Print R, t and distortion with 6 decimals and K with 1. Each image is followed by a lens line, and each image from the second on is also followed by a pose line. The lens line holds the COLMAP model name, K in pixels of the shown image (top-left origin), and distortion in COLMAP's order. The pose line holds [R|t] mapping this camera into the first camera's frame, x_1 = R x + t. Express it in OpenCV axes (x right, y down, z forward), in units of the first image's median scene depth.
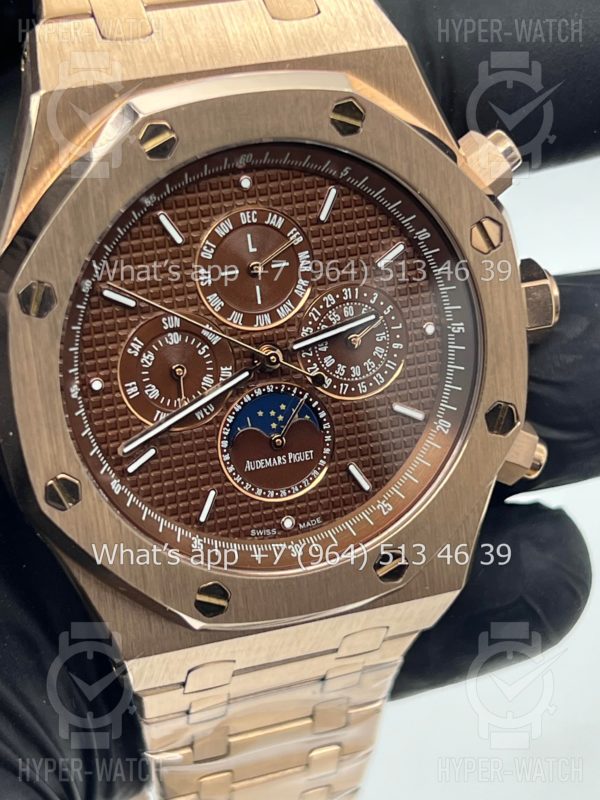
lens RADIAL K [[1907.1, 0, 303.0], [0, 1907.1, 407.2], [0, 0, 1]] dist [0.211150, 0.000000]
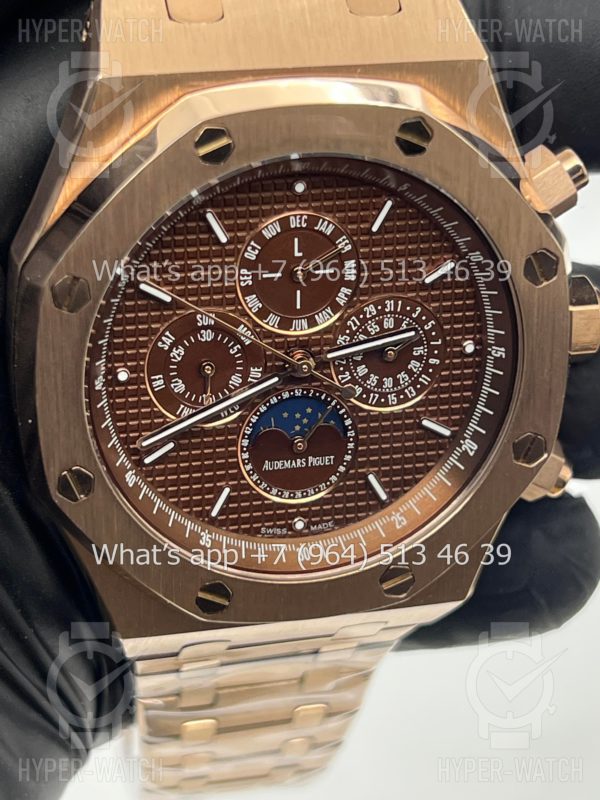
lens RADIAL K [[1907.1, 0, 298.6], [0, 1907.1, 395.2], [0, 0, 1]] dist [0.211150, 0.000000]
pose [[0.991548, 0.129305, -0.010587, -0.006619], [-0.126230, 0.980369, 0.151468, -0.157692], [0.029964, -0.148851, 0.988406, 0.032953]]
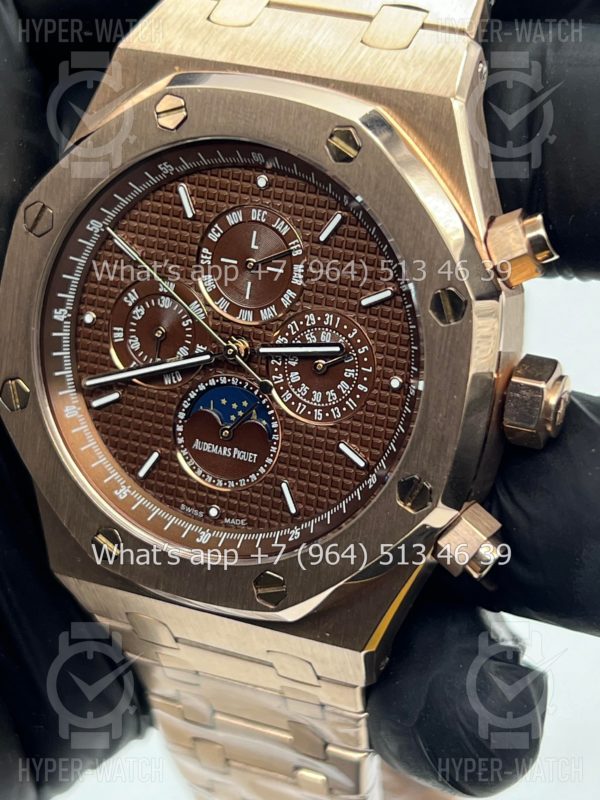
lens RADIAL K [[1907.1, 0, 303.6], [0, 1907.1, 403.4], [0, 0, 1]] dist [0.211150, 0.000000]
pose [[0.745548, 0.336790, -0.575093, 0.611233], [-0.356174, 0.930699, 0.083301, -0.098311], [0.563293, 0.142728, 0.813836, 0.185267]]
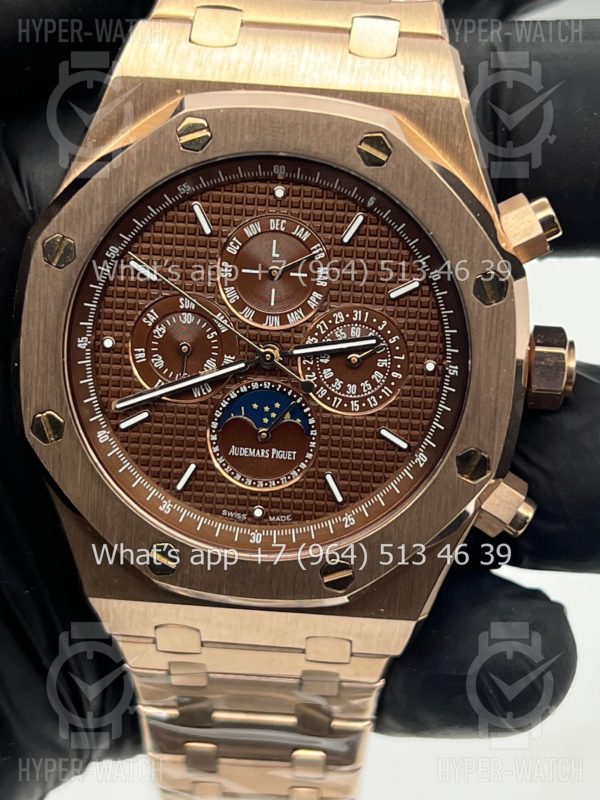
lens RADIAL K [[1907.1, 0, 295.7], [0, 1907.1, 405.3], [0, 0, 1]] dist [0.211150, 0.000000]
pose [[0.925282, 0.225040, -0.305305, 0.331327], [-0.240438, 0.970574, -0.013282, 0.011811], [0.293332, 0.085697, 0.952162, -0.019649]]
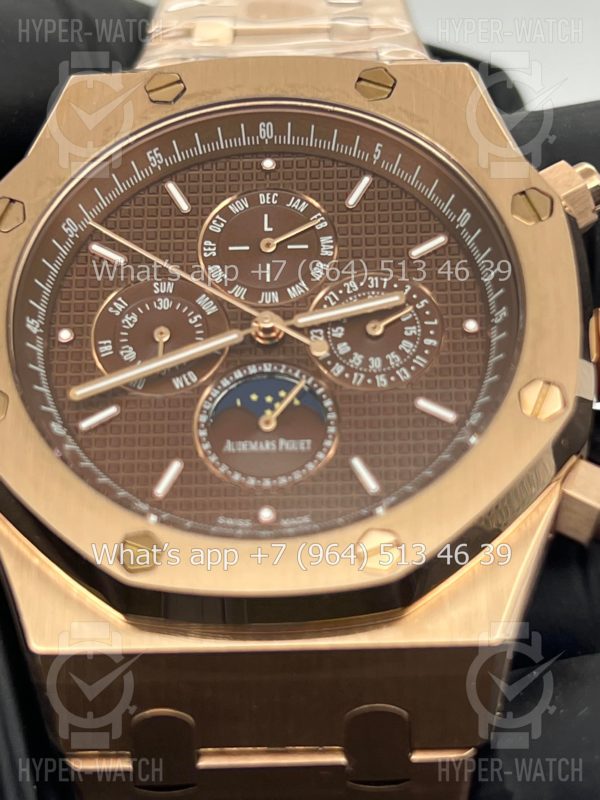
lens RADIAL K [[1907.1, 0, 298.0], [0, 1907.1, 399.2], [0, 0, 1]] dist [0.211150, 0.000000]
pose [[0.937487, -0.054953, -0.343655, 0.287831], [-0.171019, 0.787264, -0.592426, 0.504429], [0.303103, 0.614163, 0.728652, 0.397865]]
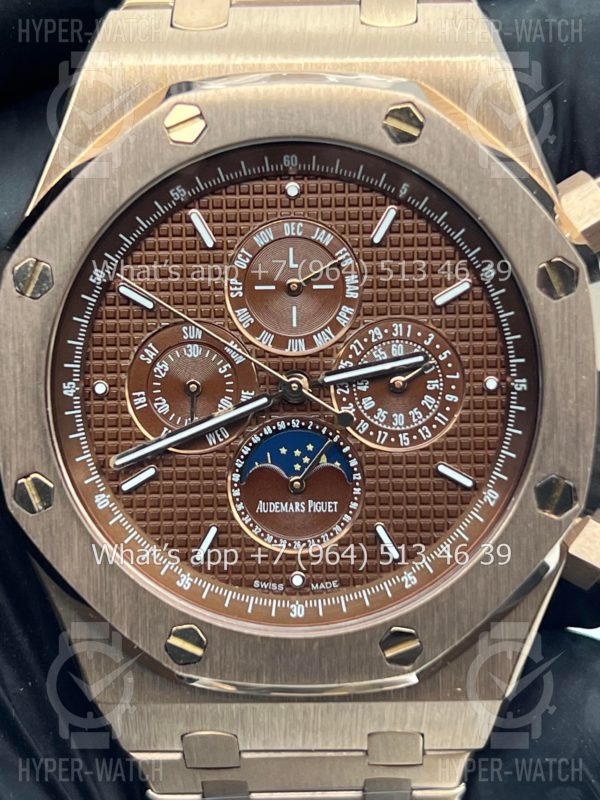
lens RADIAL K [[1907.1, 0, 297.4], [0, 1907.1, 393.8], [0, 0, 1]] dist [0.211150, 0.000000]
pose [[0.938793, 0.118815, -0.323342, 0.271032], [-0.161366, 0.980962, -0.108048, 0.073078], [0.304349, 0.153611, 0.940093, 0.163712]]
